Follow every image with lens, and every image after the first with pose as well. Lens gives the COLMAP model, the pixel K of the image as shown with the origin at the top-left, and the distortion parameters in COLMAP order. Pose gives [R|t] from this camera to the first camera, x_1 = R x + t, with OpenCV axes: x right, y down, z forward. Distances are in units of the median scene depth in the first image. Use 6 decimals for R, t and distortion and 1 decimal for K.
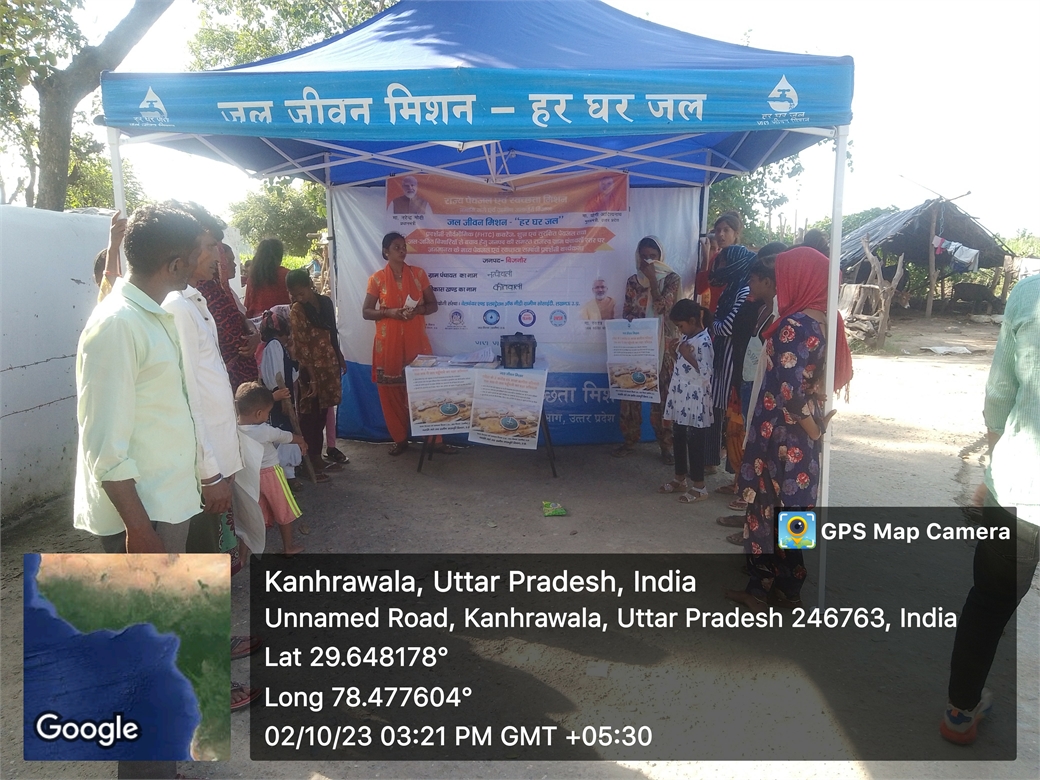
lens RADIAL K [[839.2, 0, 520.8], [0, 839.2, 402.8], [0, 0, 1]] dist [0.021886, -0.101397]
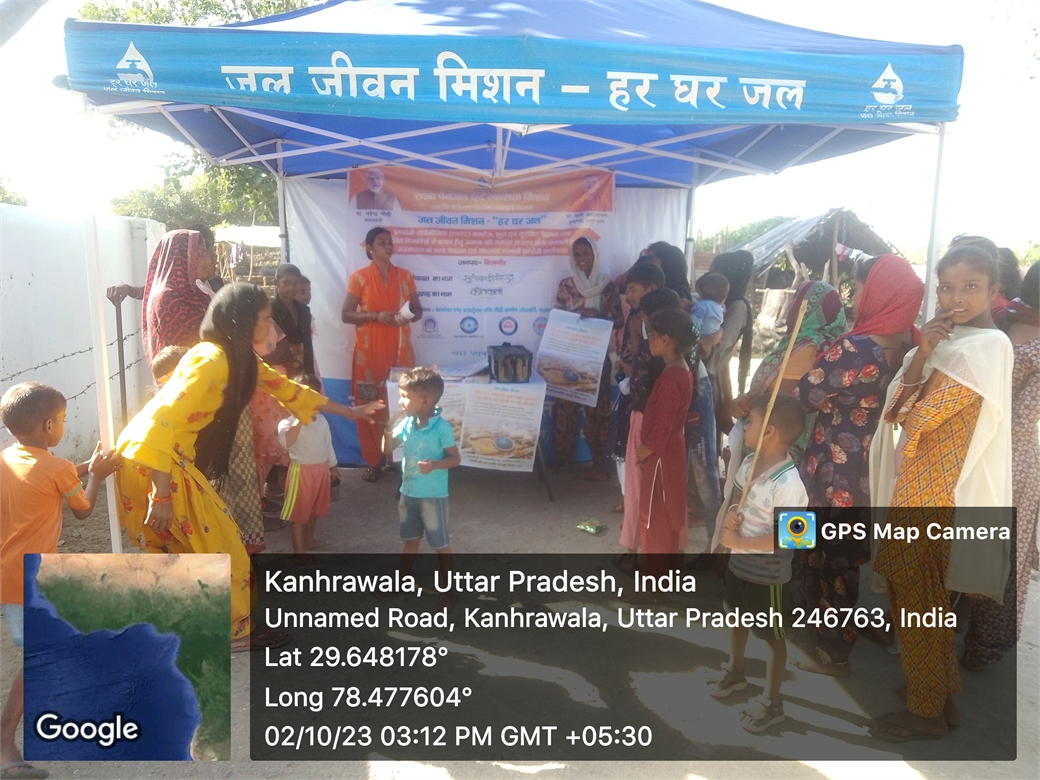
lens RADIAL K [[842.2, 0, 518.0], [0, 842.2, 389.0], [0, 0, 1]] dist [-0.011204, -0.006012]
pose [[0.991535, -0.005225, 0.129731, -0.114749], [0.007456, 0.999833, -0.016714, -0.019077], [-0.129622, 0.017540, 0.991408, 0.102907]]
